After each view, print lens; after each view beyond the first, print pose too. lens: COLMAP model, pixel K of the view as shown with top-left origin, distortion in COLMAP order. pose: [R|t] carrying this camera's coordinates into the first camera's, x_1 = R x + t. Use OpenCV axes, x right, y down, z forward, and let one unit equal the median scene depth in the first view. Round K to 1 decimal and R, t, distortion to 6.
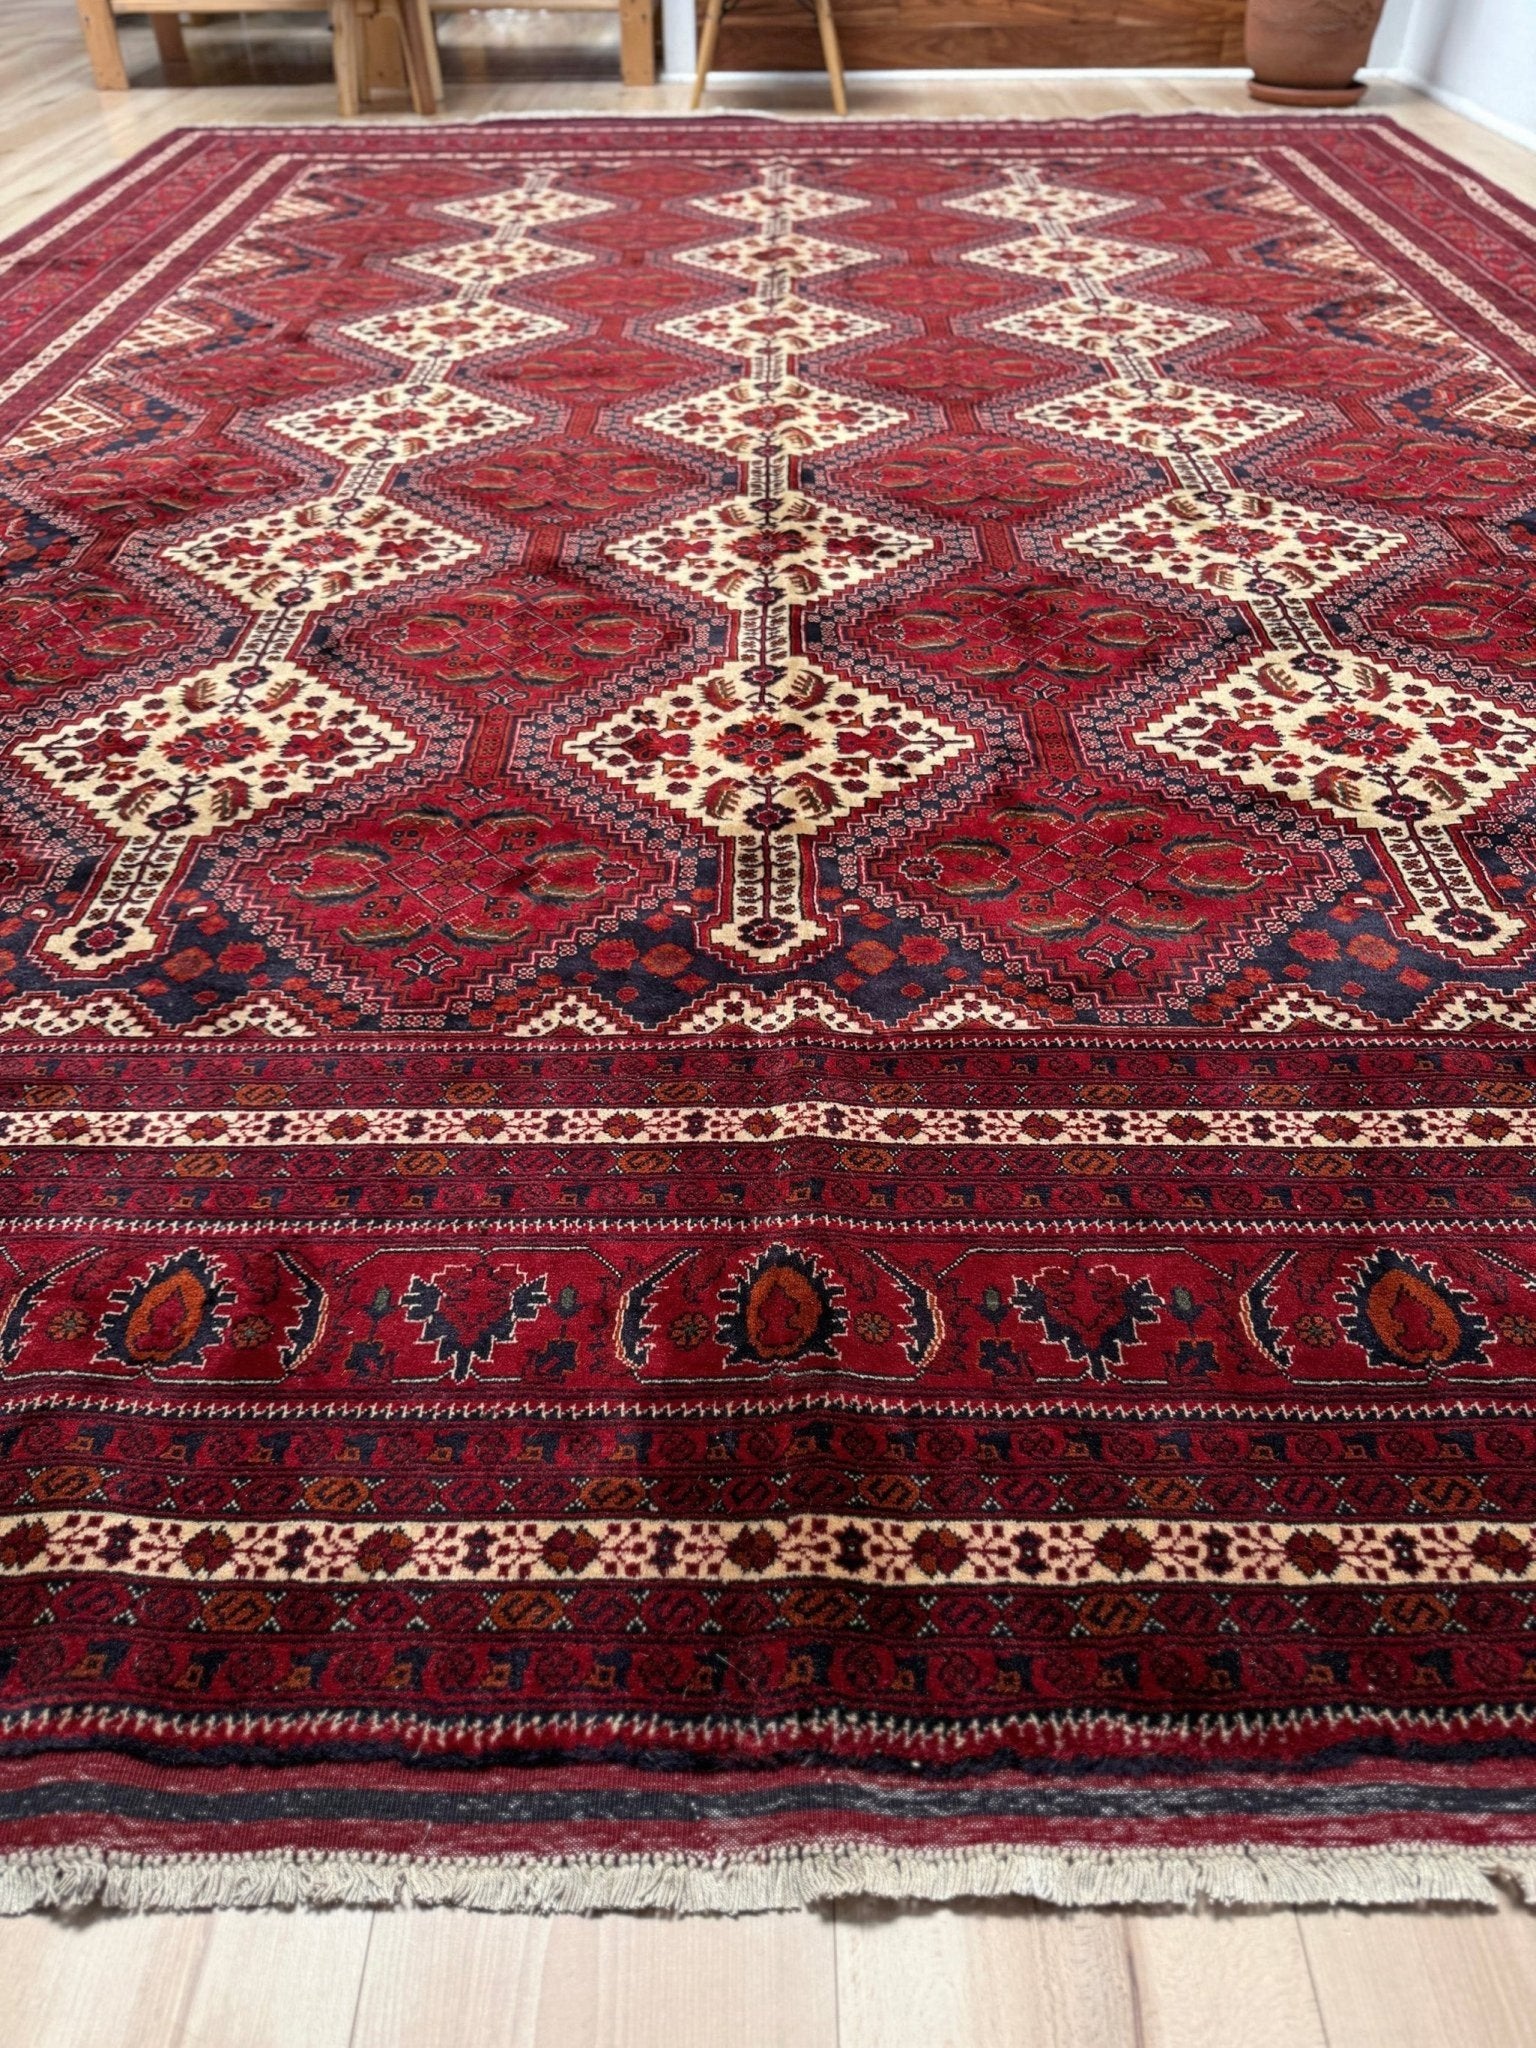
lens RADIAL K [[1475.8, 0, 776.9], [0, 1475.8, 1047.9], [0, 0, 1]] dist [0.164079, -0.379605]
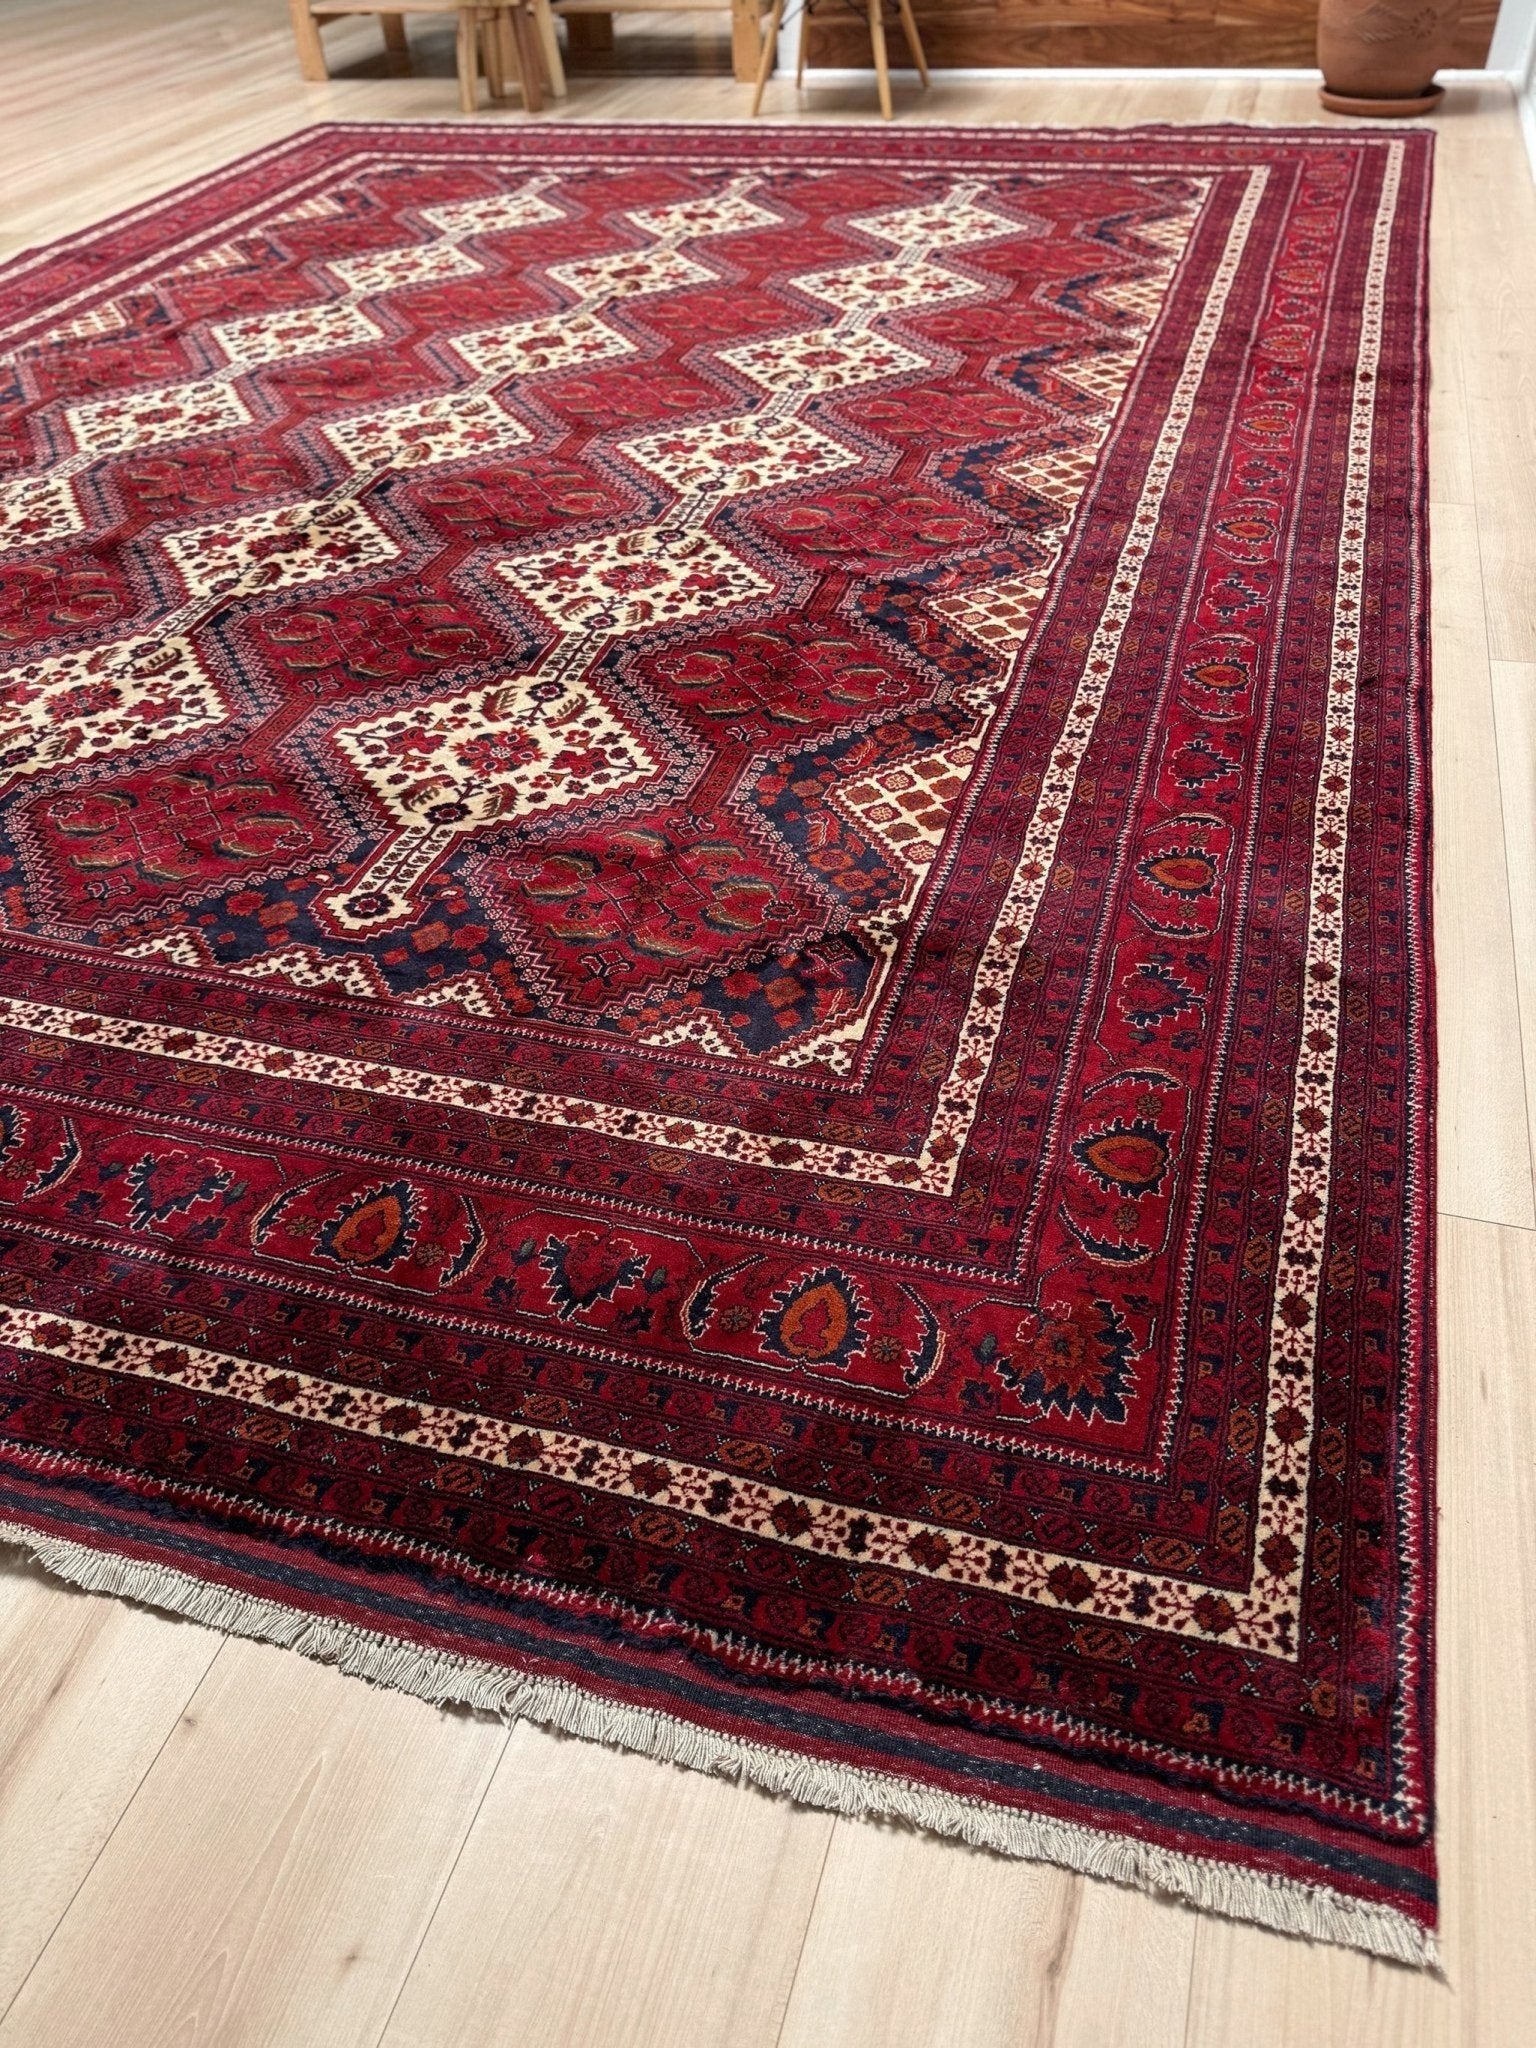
lens RADIAL K [[1503.8, 0, 817.6], [0, 1503.8, 1054.3], [0, 0, 1]] dist [0.092493, -0.148402]
pose [[0.954841, 0.164537, -0.247399, 0.821548], [-0.156282, 0.986301, 0.052784, -0.060604], [0.252695, -0.011737, 0.967475, -0.106104]]
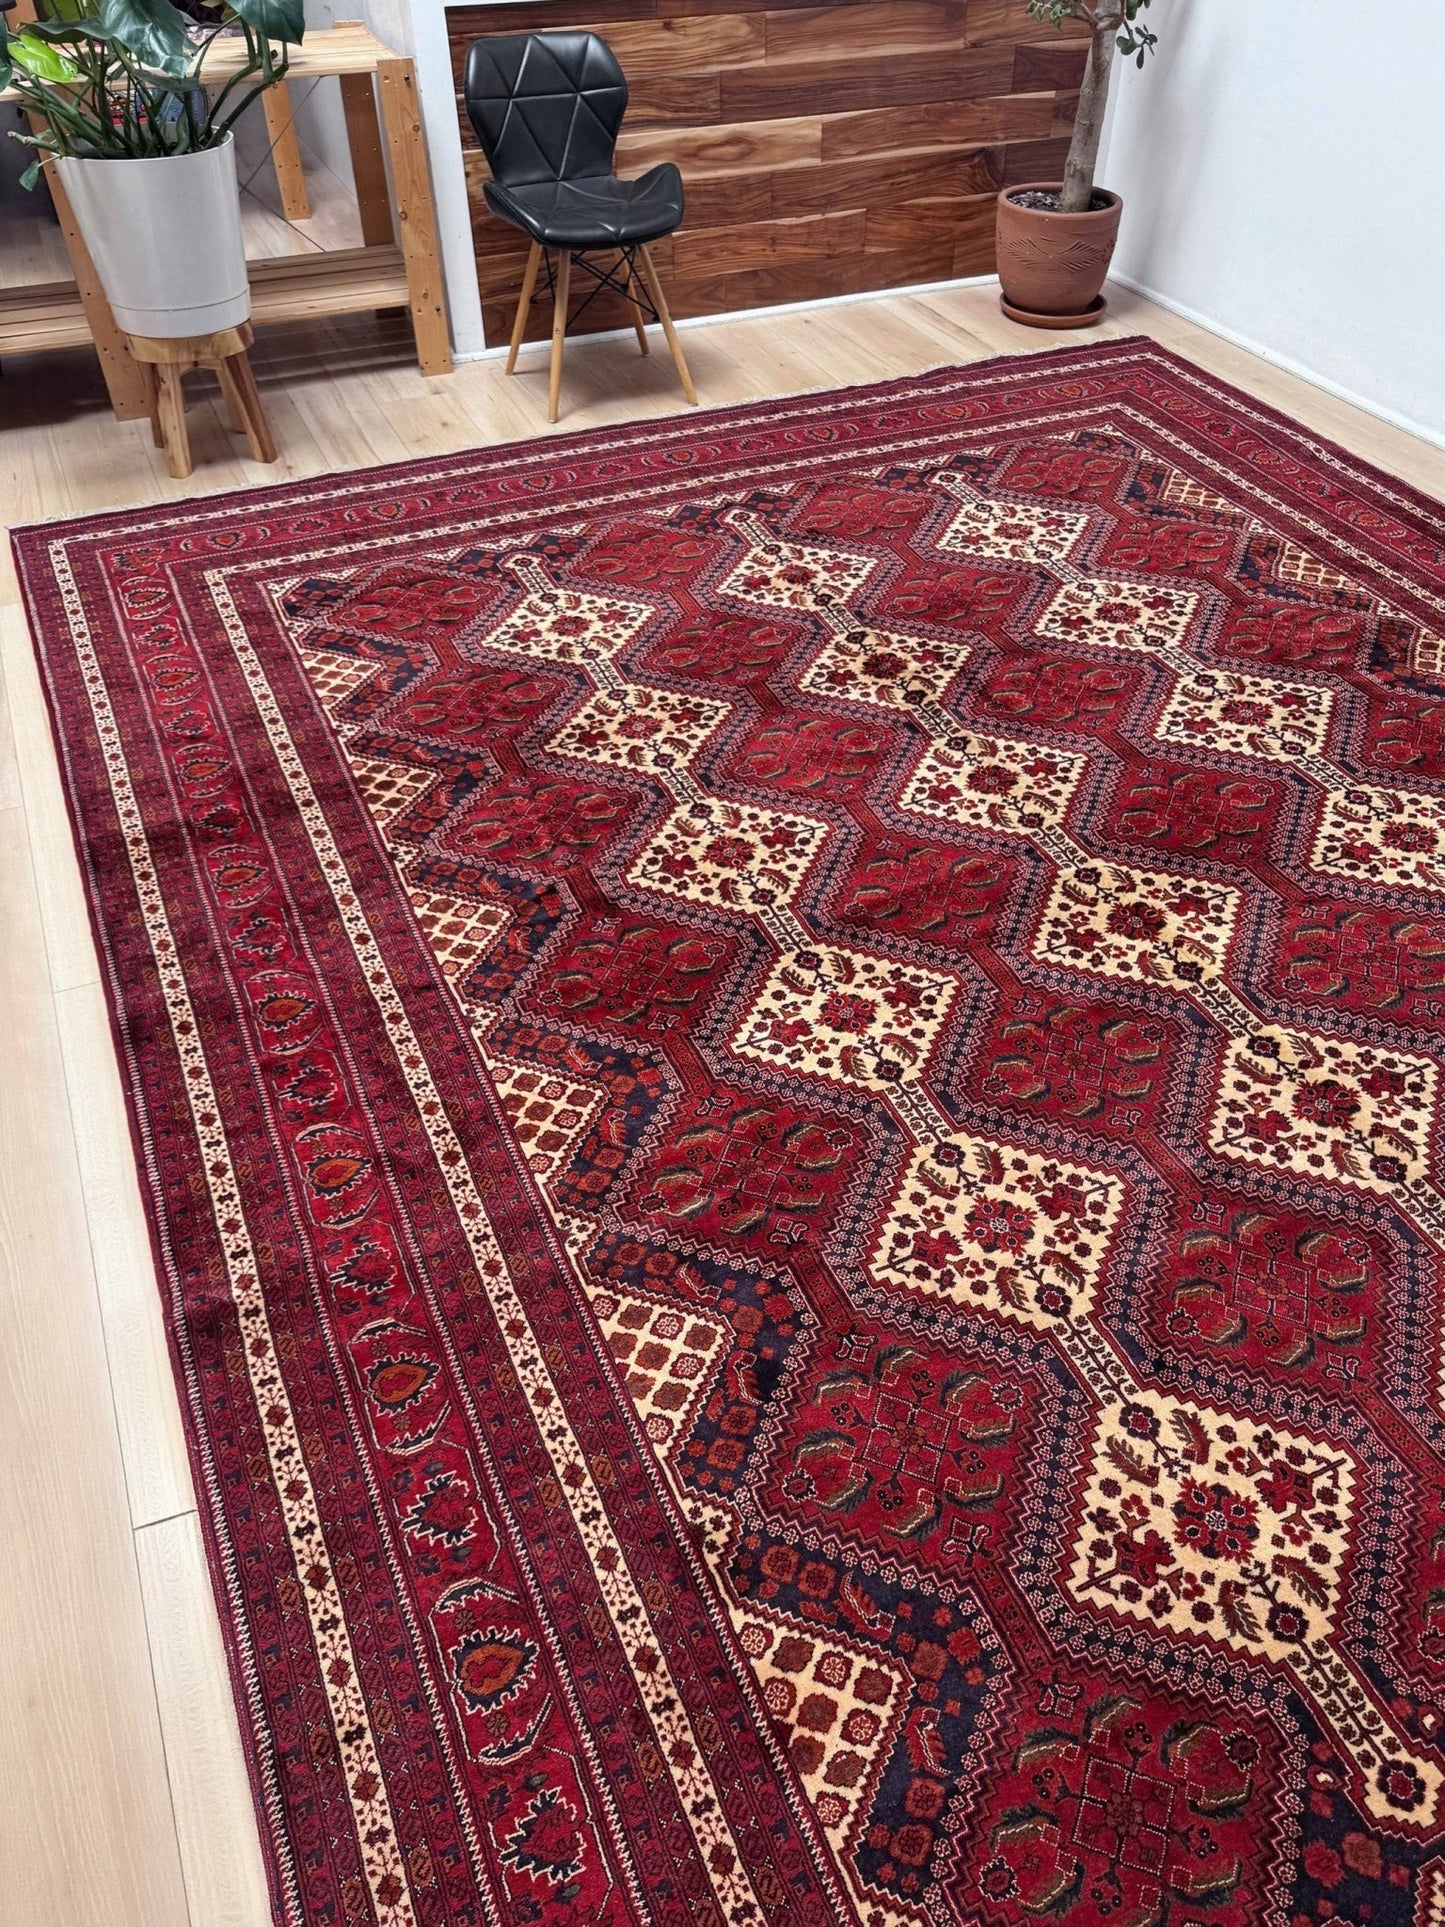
lens RADIAL K [[1541.7, 0, 798.8], [0, 1541.7, 1018.7], [0, 0, 1]] dist [0.214608, -0.519410]
pose [[0.903814, -0.271270, 0.330956, -0.797203], [0.263623, 0.962175, 0.068719, -0.614471], [-0.337079, 0.025139, 0.941141, -0.027081]]
